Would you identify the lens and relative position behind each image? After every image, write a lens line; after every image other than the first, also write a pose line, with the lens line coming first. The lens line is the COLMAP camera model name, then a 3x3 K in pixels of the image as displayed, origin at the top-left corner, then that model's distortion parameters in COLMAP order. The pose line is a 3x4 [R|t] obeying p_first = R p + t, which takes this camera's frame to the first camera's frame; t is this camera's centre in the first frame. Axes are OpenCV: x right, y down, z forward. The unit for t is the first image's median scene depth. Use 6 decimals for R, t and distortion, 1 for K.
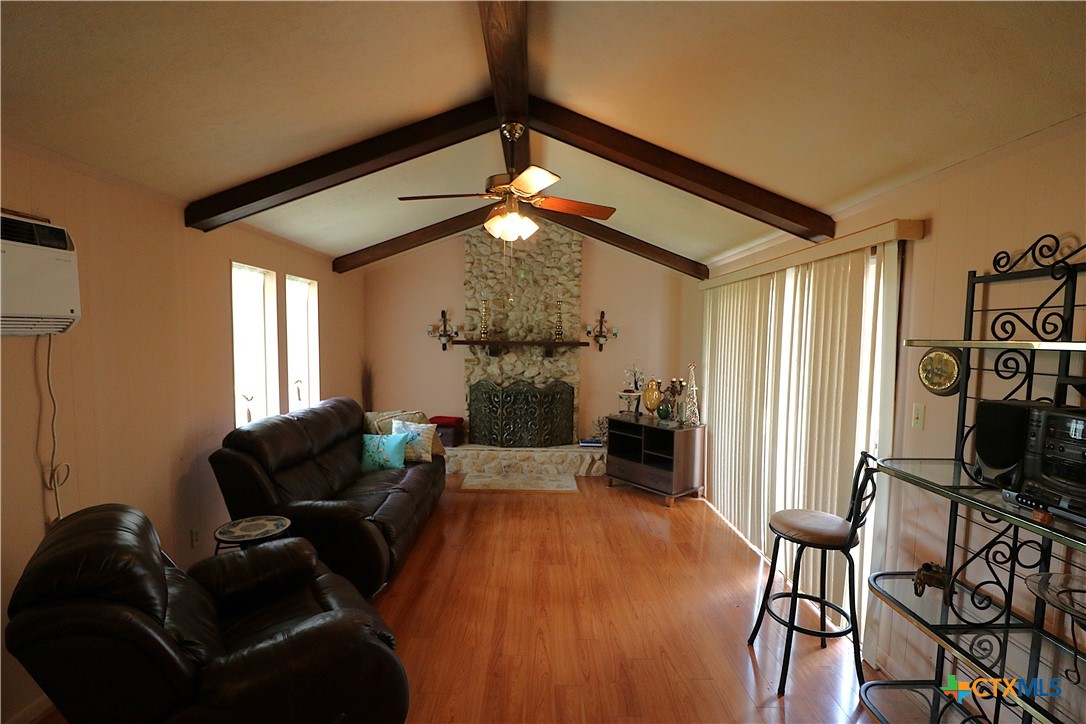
lens RADIAL K [[501.1, 0, 544.8], [0, 501.1, 367.8], [0, 0, 1]] dist [-0.021311, -0.002440]
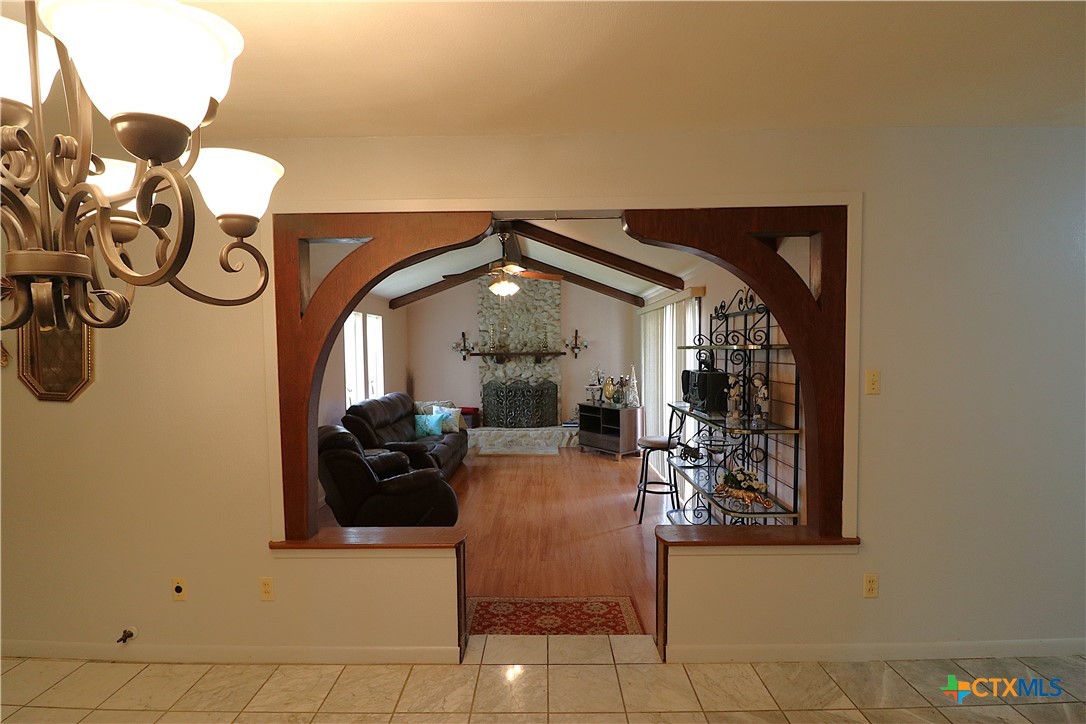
lens RADIAL K [[501.1, 0, 543.9], [0, 501.1, 365.9], [0, 0, 1]] dist [-0.021311, -0.002440]
pose [[0.999365, -0.023615, -0.026698, 0.064558], [0.022814, 0.999291, -0.029938, 0.029818], [0.027386, 0.029310, 0.999195, -0.433168]]
